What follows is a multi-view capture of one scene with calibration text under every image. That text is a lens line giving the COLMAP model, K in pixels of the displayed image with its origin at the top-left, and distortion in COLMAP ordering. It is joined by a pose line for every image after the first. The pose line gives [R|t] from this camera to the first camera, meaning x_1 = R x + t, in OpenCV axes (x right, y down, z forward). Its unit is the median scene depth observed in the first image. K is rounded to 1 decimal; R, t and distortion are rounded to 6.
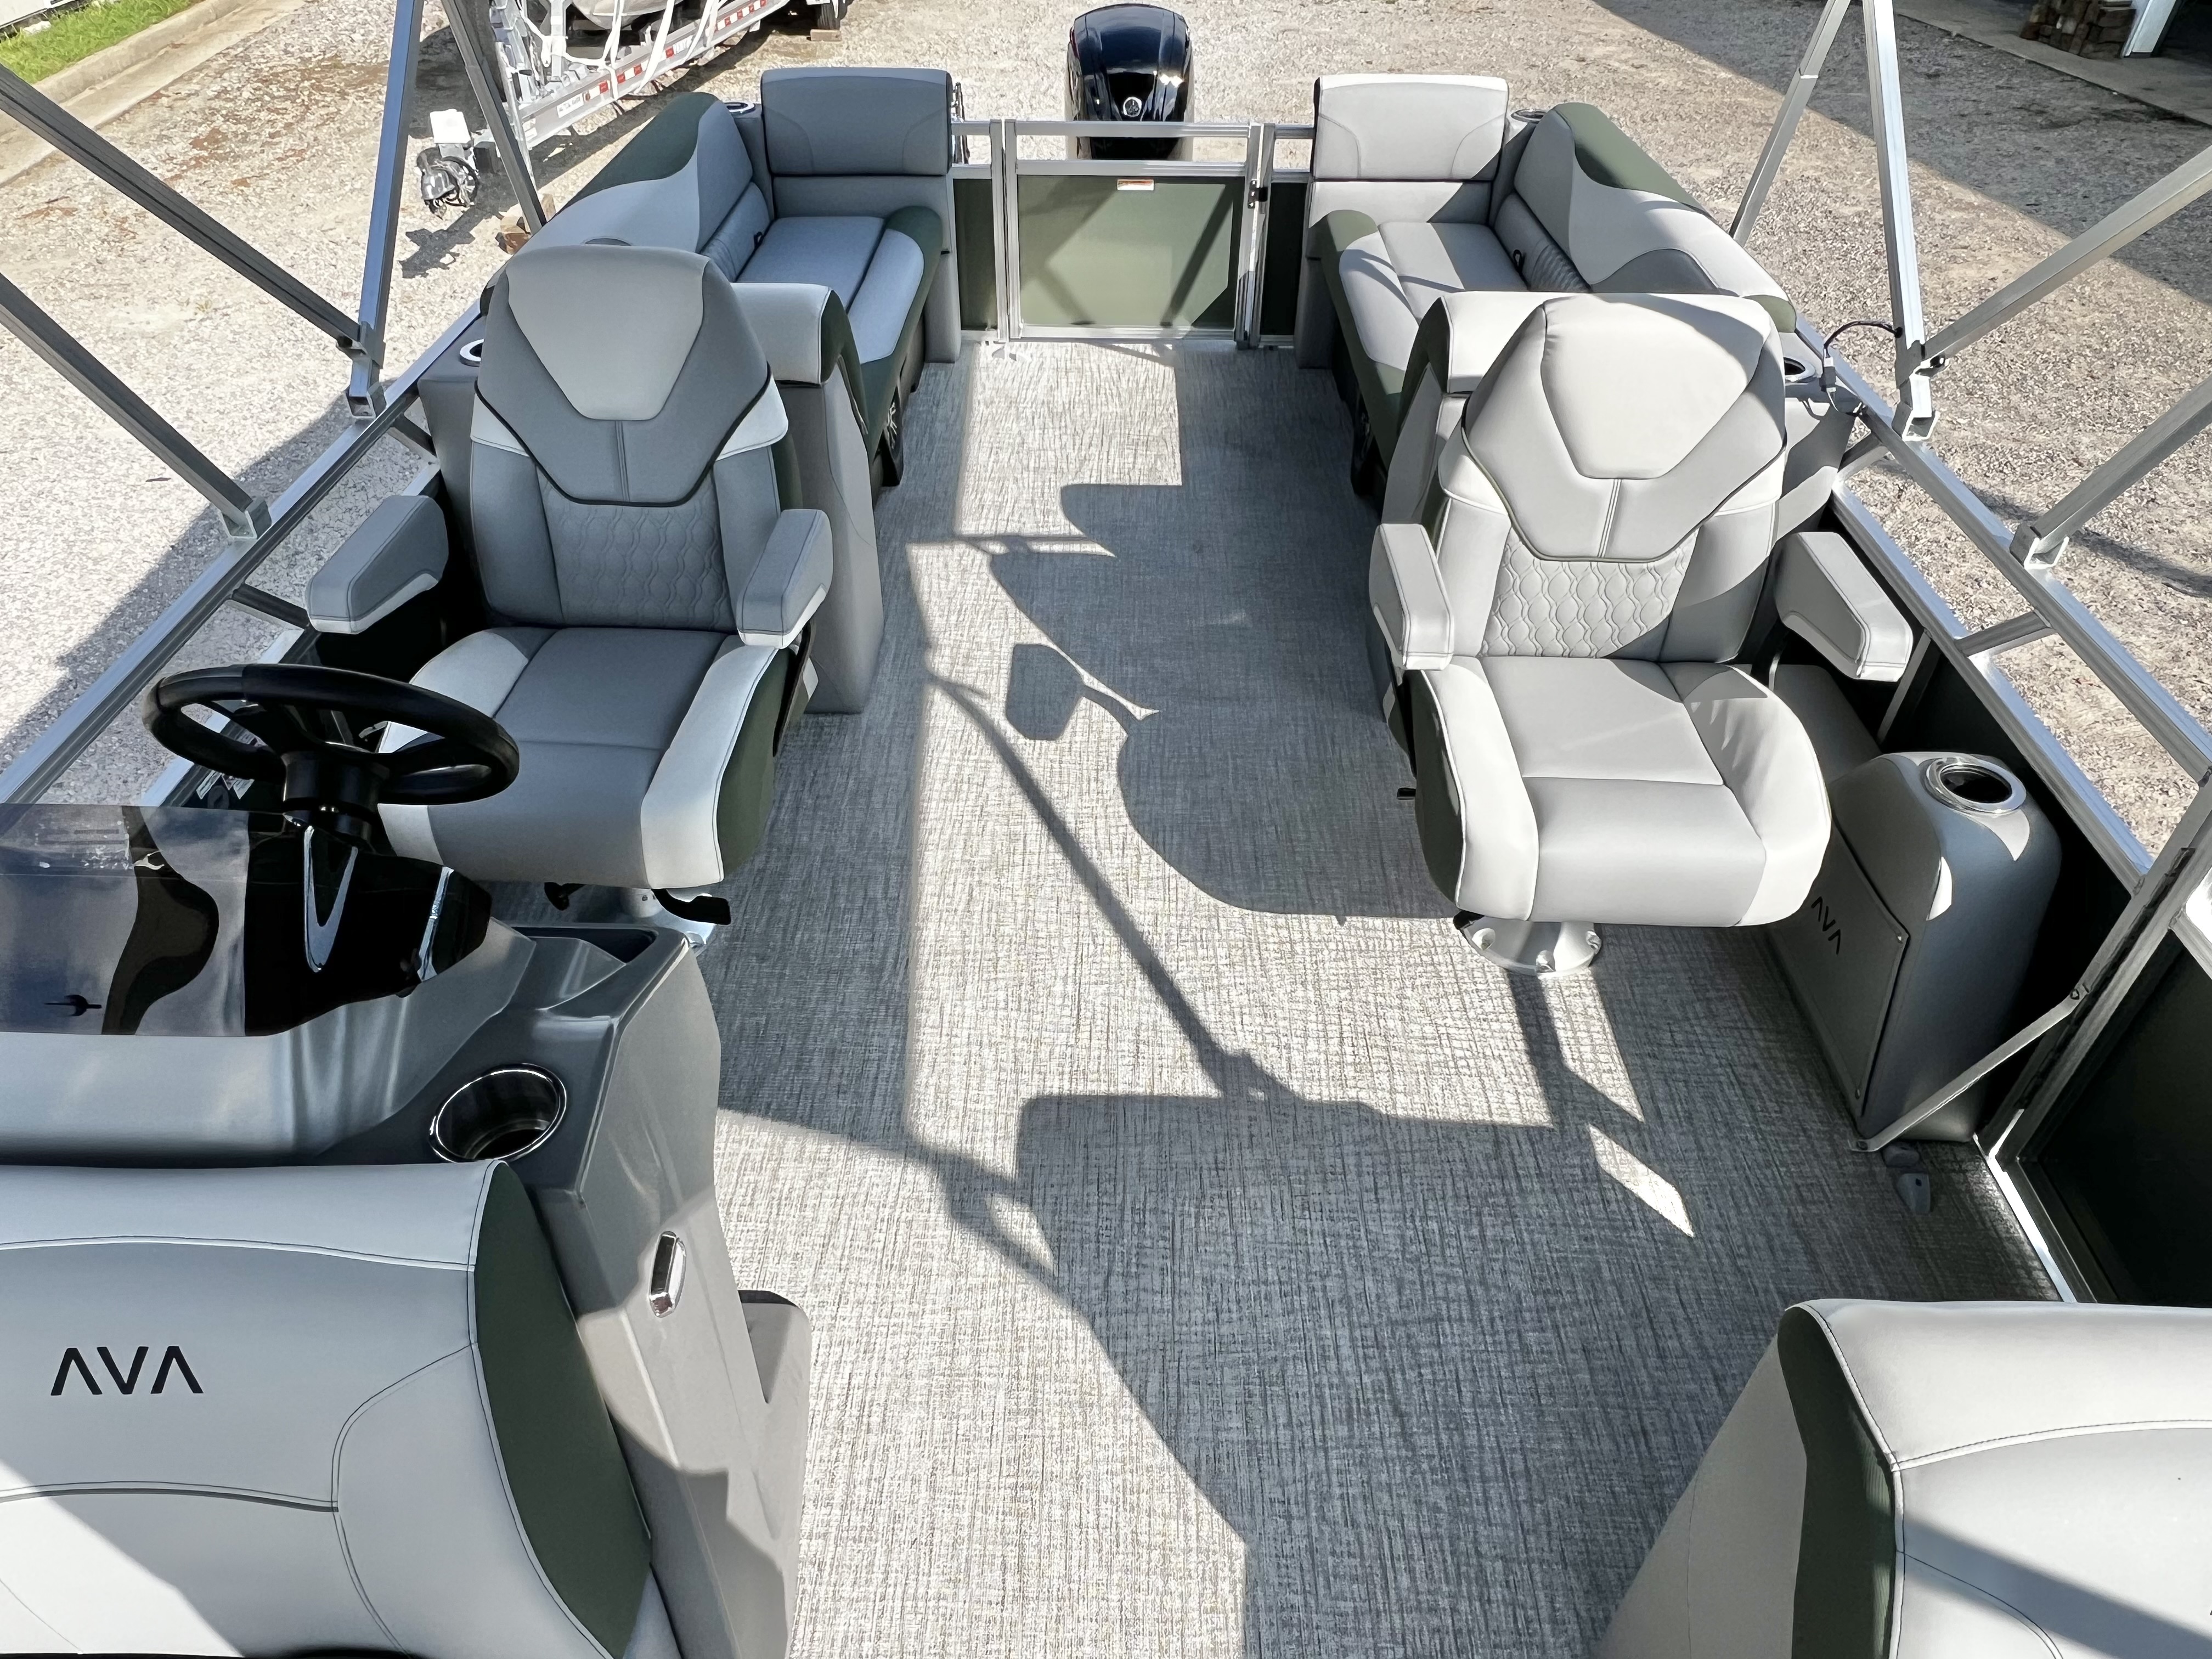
lens RADIAL K [[1414.9, 0, 1085.3], [0, 1414.9, 834.0], [0, 0, 1]] dist [0.002678, -0.005857]
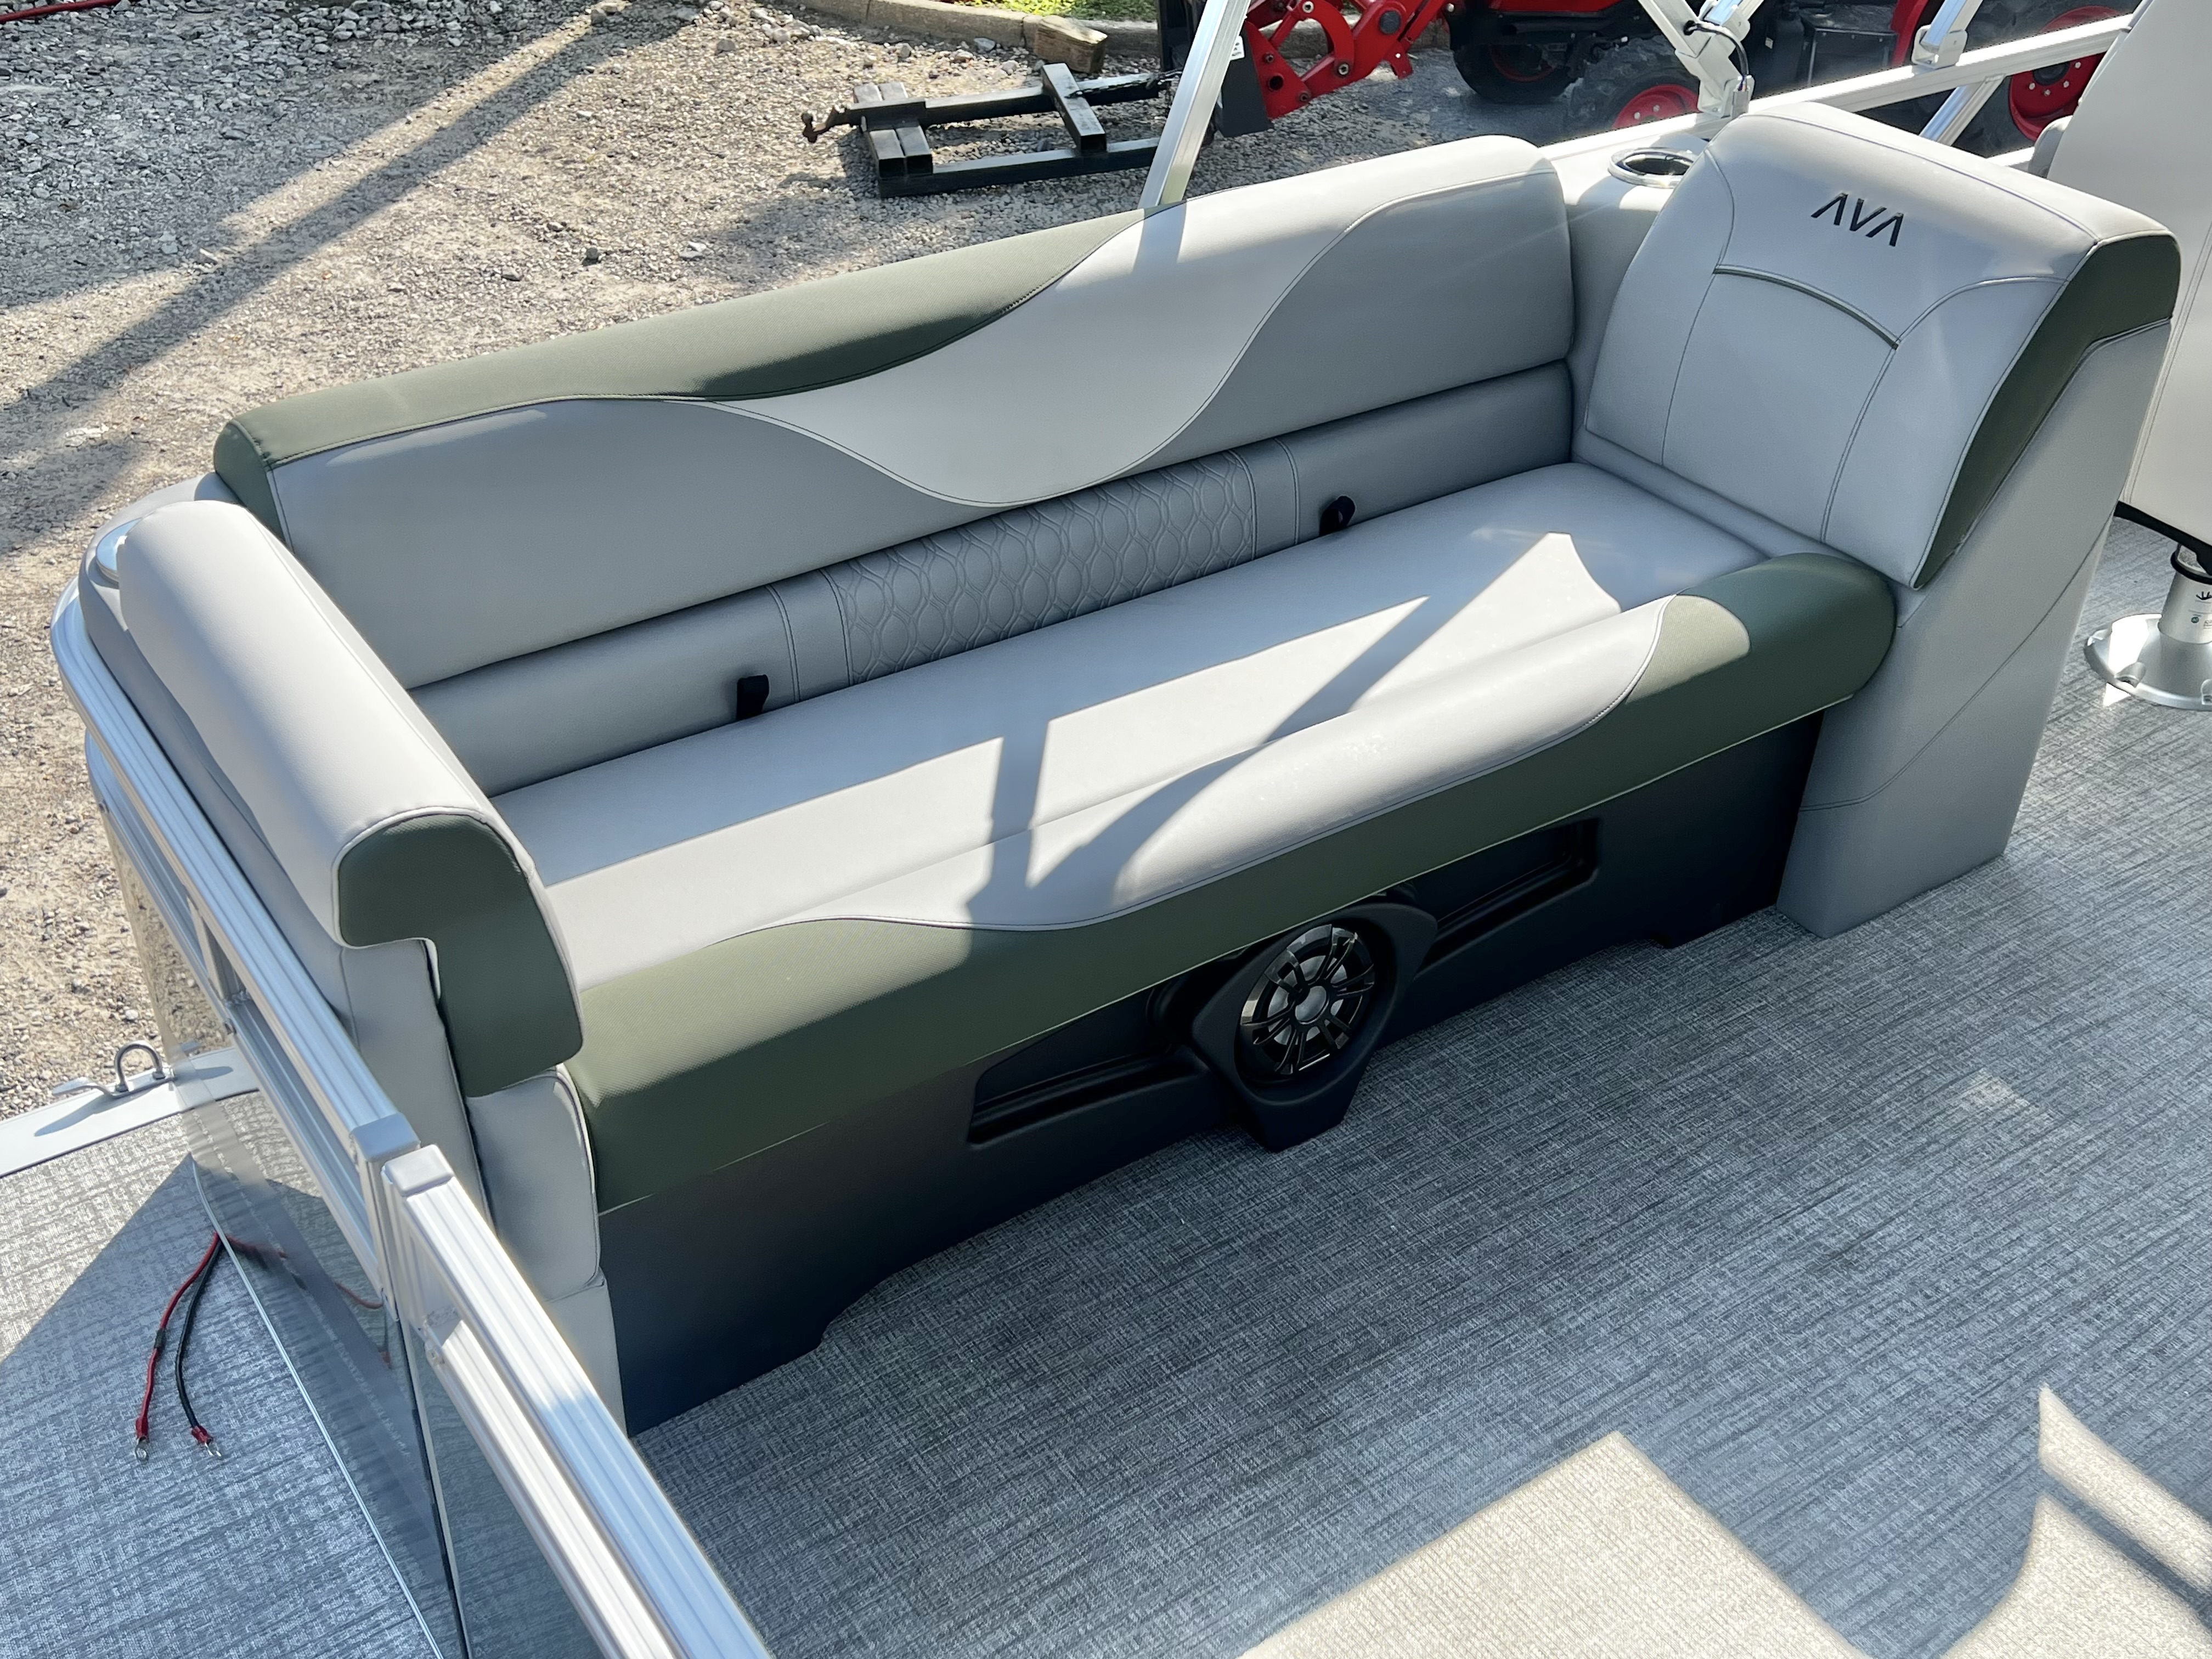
lens RADIAL K [[2266.0, 0, 1096.3], [0, 2266.0, 880.8], [0, 0, 1]] dist [0.030280, 0.000000]
pose [[-0.591772, -0.488096, 0.641536, -0.159844], [0.494401, 0.408823, 0.767093, -0.856840], [-0.636690, 0.771120, -0.000614, 1.060100]]
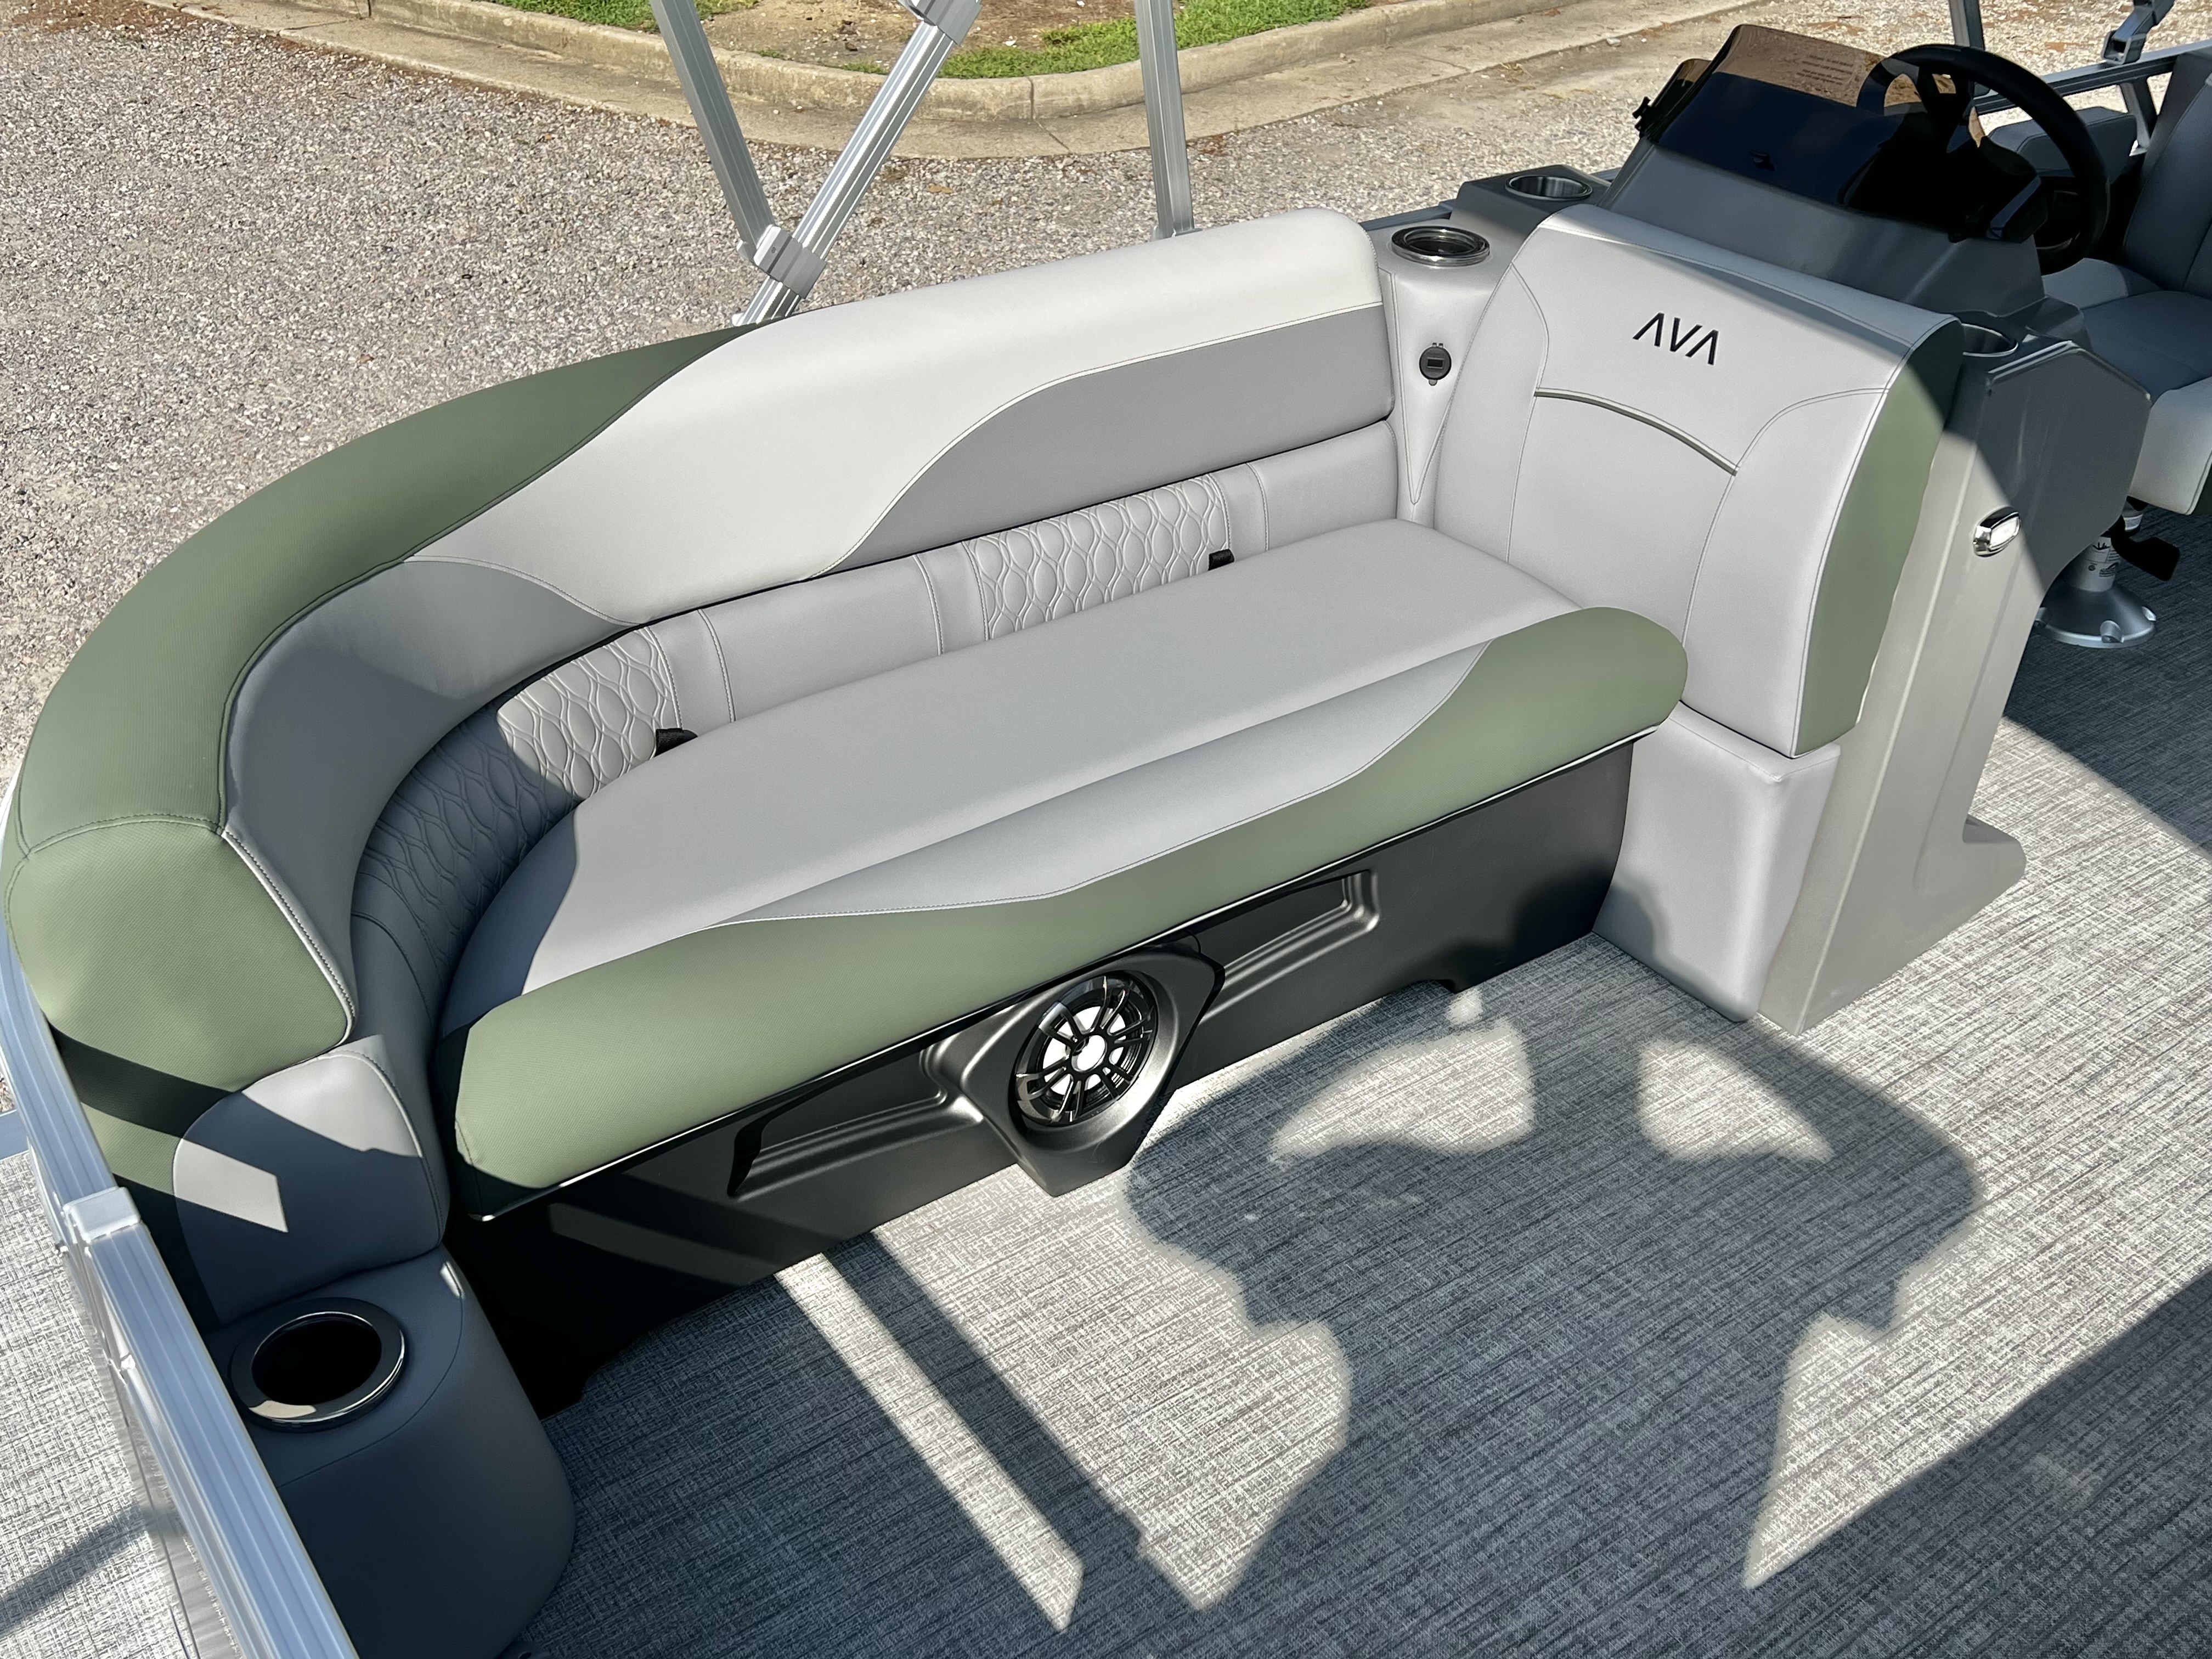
lens RADIAL K [[2139.3, 0, 1118.5], [0, 2139.3, 844.3], [0, 0, 1]] dist [0.027893, 0.000000]
pose [[0.612841, 0.451710, -0.648370, 0.212652], [-0.532153, 0.842476, 0.083948, 0.293009], [0.584156, 0.293585, 0.756683, -0.288307]]
